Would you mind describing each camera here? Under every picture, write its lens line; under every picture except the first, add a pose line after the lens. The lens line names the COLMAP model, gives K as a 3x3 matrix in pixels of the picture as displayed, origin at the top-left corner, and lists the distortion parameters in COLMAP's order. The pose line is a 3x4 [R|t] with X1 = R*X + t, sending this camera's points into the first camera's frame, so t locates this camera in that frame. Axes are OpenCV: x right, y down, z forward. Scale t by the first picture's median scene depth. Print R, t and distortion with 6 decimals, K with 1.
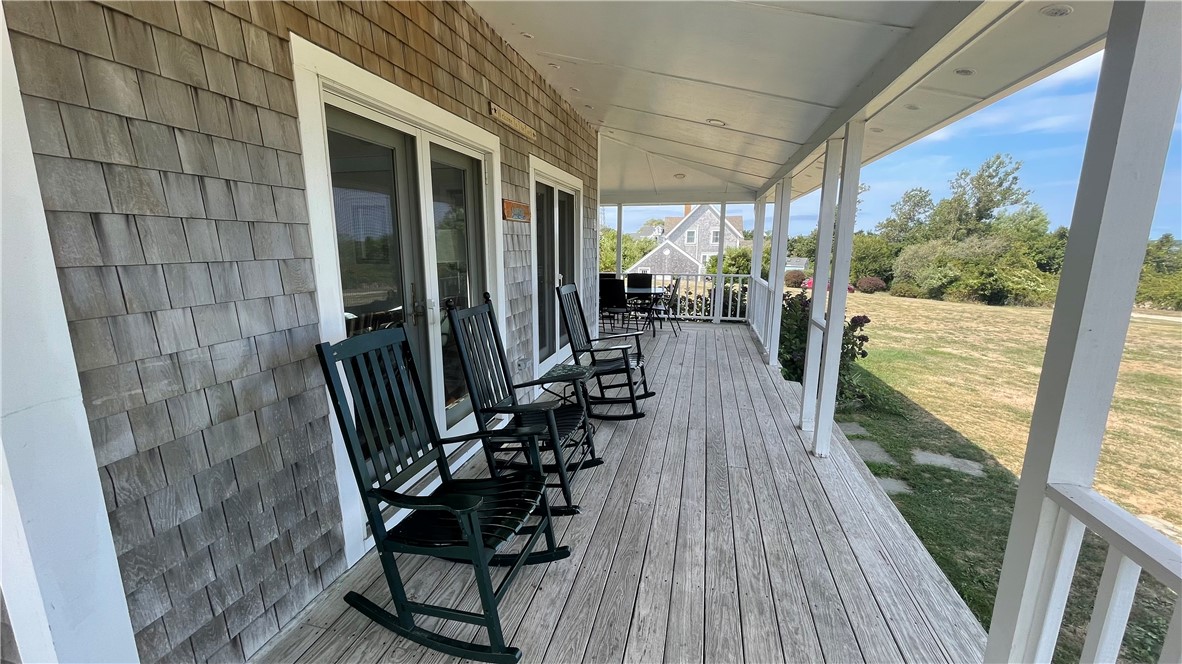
lens RADIAL K [[473.7, 0, 587.9], [0, 473.7, 336.3], [0, 0, 1]] dist [-0.001403, -0.000415]
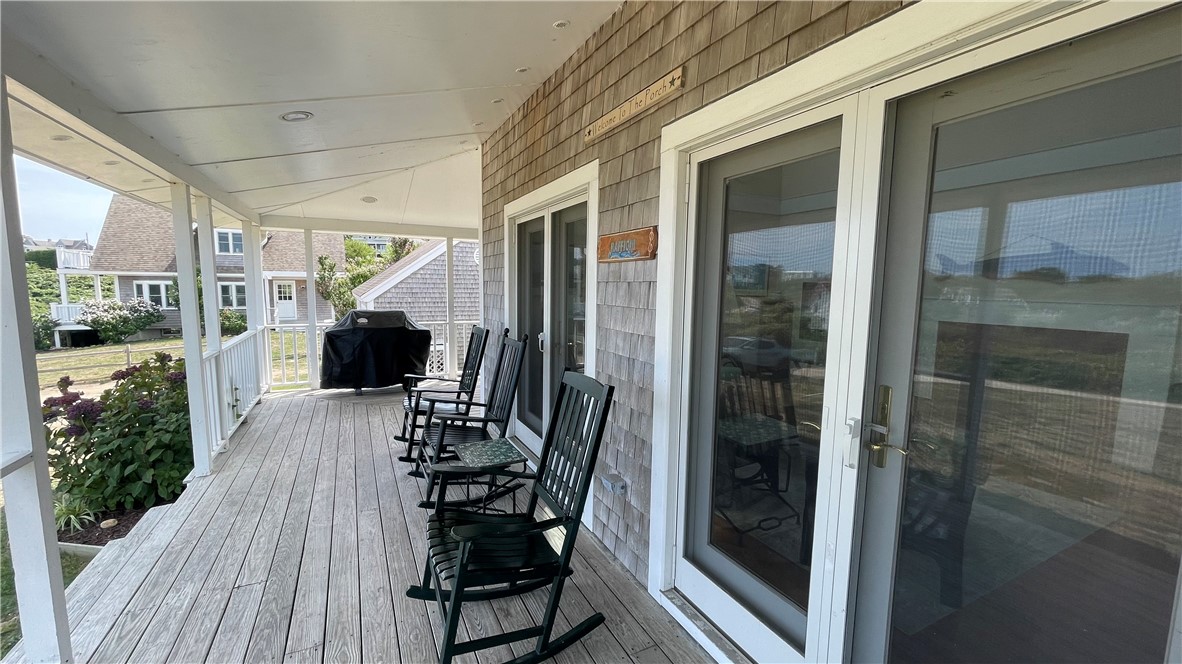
lens RADIAL K [[477.2, 0, 584.7], [0, 477.2, 335.6], [0, 0, 1]] dist [-0.002225, 0.002814]
pose [[-0.768286, 0.063370, -0.636963, 0.436759], [-0.132232, 0.957911, 0.254796, -0.439337], [0.626300, 0.279983, -0.727570, 2.112750]]
